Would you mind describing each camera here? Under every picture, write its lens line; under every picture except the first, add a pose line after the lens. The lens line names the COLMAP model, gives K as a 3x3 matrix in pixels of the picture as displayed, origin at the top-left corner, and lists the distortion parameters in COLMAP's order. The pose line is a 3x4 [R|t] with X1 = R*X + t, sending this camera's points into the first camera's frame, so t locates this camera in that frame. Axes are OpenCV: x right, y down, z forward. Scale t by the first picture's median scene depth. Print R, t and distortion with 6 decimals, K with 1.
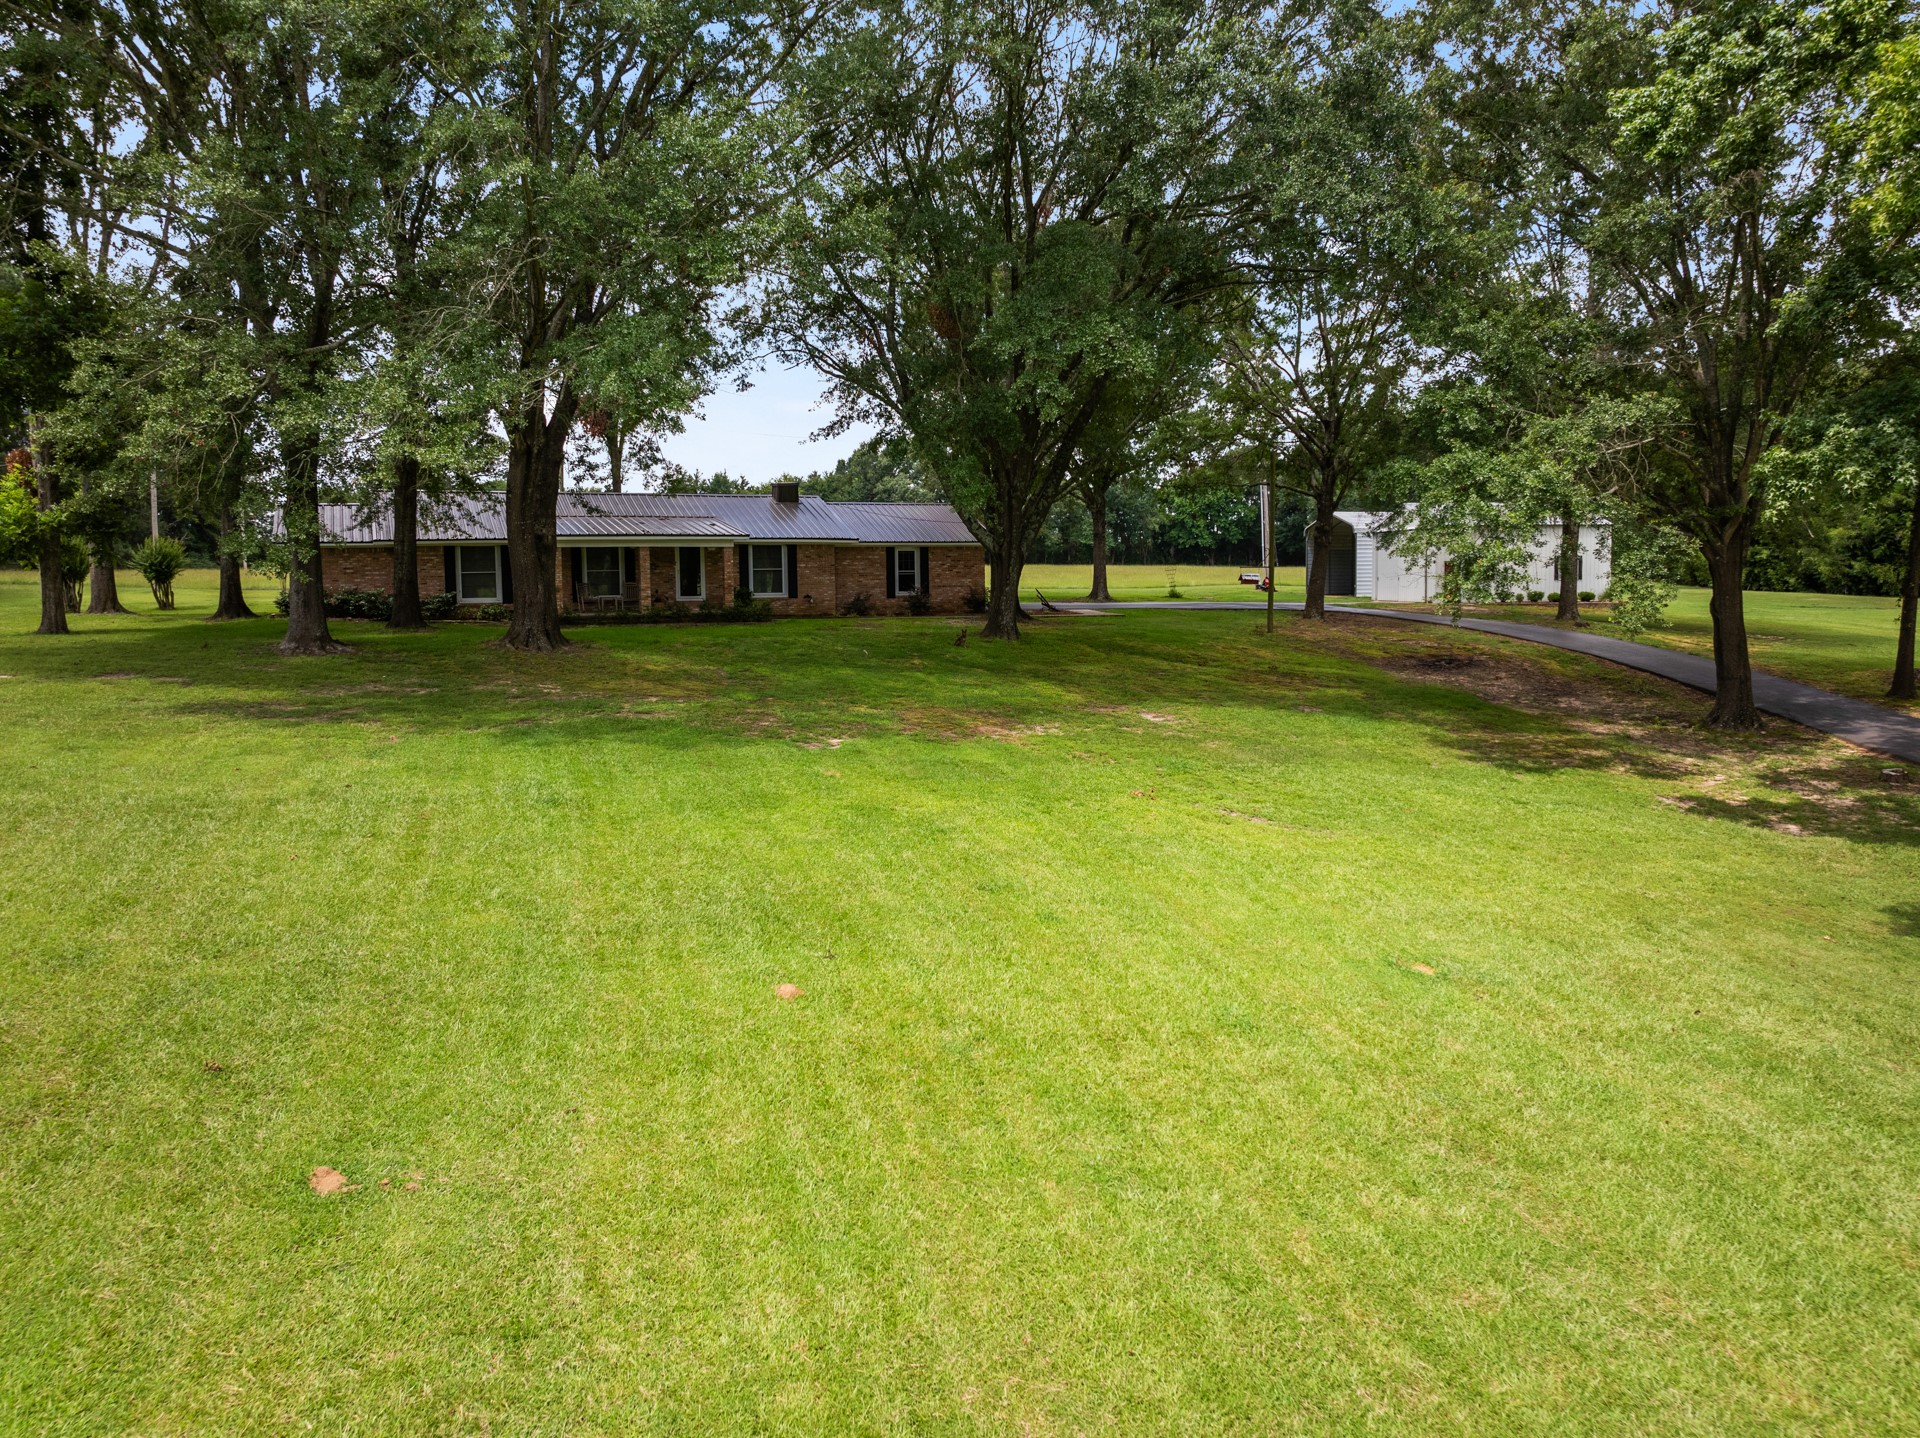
lens RADIAL K [[1486.0, 0, 957.1], [0, 1486.0, 720.4], [0, 0, 1]] dist [-0.012643, 0.005623]
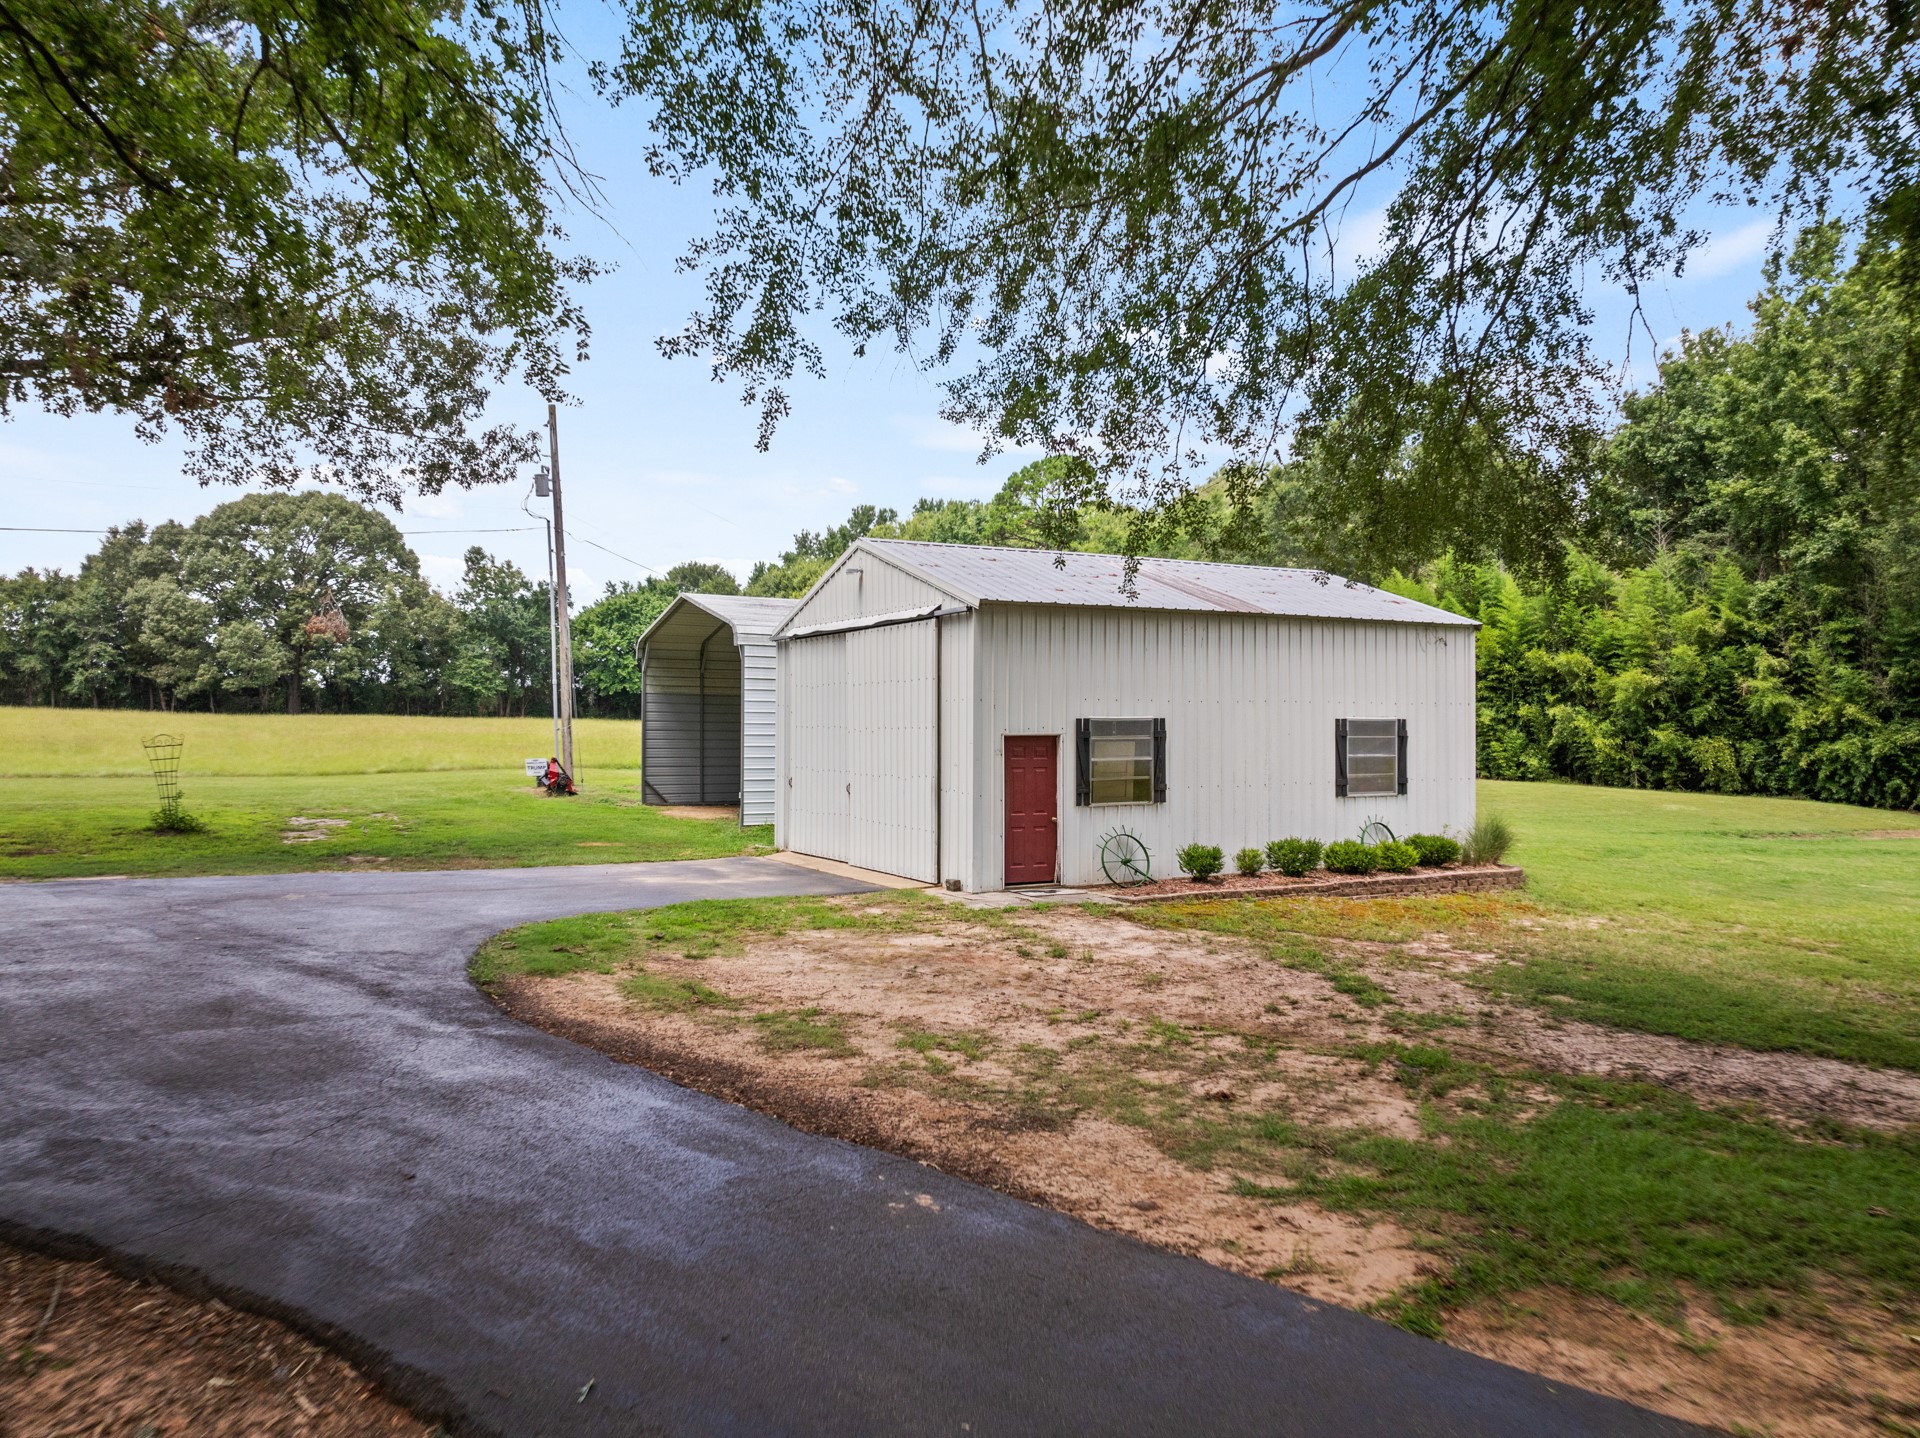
lens RADIAL K [[1369.0, 0, 951.2], [0, 1369.0, 710.1], [0, 0, 1]] dist [-0.033534, 0.011411]
pose [[0.946700, 0.015587, 0.321739, 0.262774], [0.019430, 0.994247, -0.105338, -0.091551], [-0.321530, 0.105975, 0.940950, 0.833387]]
